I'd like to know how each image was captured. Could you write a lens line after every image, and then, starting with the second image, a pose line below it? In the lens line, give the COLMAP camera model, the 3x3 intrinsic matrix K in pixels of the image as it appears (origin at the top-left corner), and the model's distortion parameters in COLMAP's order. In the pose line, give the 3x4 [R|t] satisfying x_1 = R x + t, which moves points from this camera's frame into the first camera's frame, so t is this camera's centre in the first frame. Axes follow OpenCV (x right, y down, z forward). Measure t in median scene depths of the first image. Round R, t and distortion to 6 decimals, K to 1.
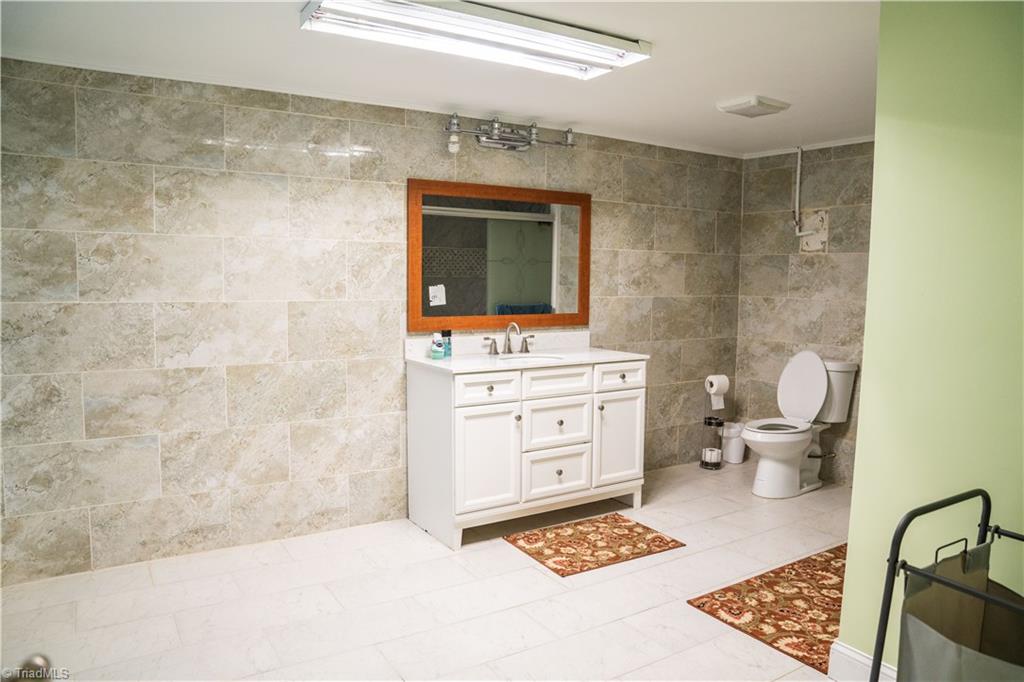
lens RADIAL K [[715.8, 0, 512.0], [0, 715.8, 341.0], [0, 0, 1]] dist [-0.029166, 0.002557]
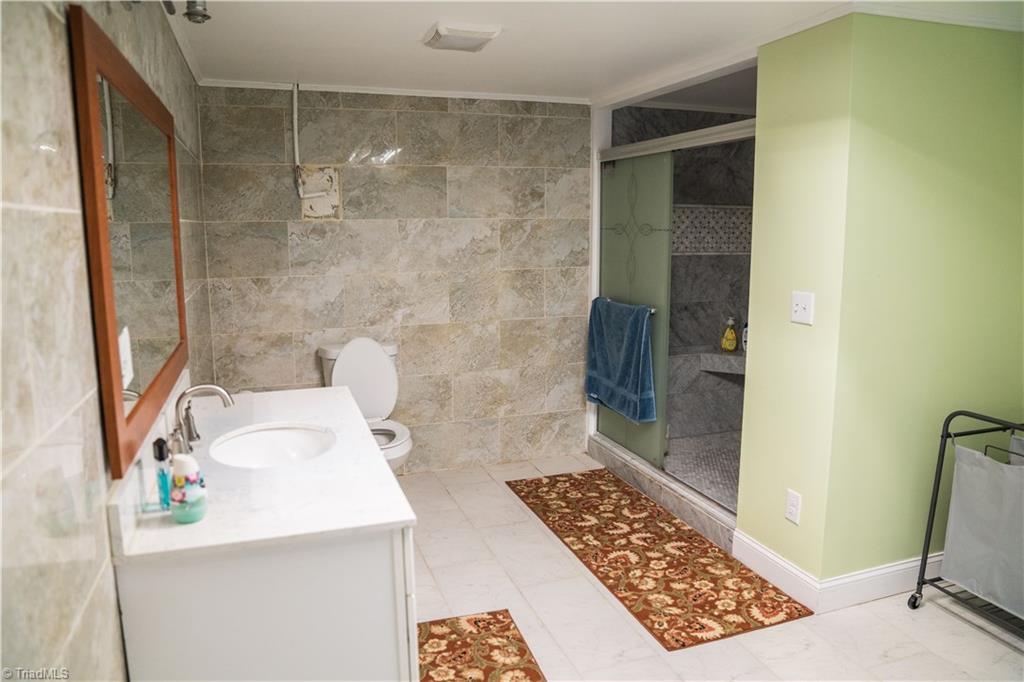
lens RADIAL K [[720.5, 0, 512.0], [0, 720.5, 341.0], [0, 0, 1]] dist [-0.089930, 0.001639]
pose [[0.229851, -0.172712, 0.957778, -0.344274], [0.098358, 0.983211, 0.153694, -0.092413], [-0.968243, 0.058878, 0.242980, 0.608522]]
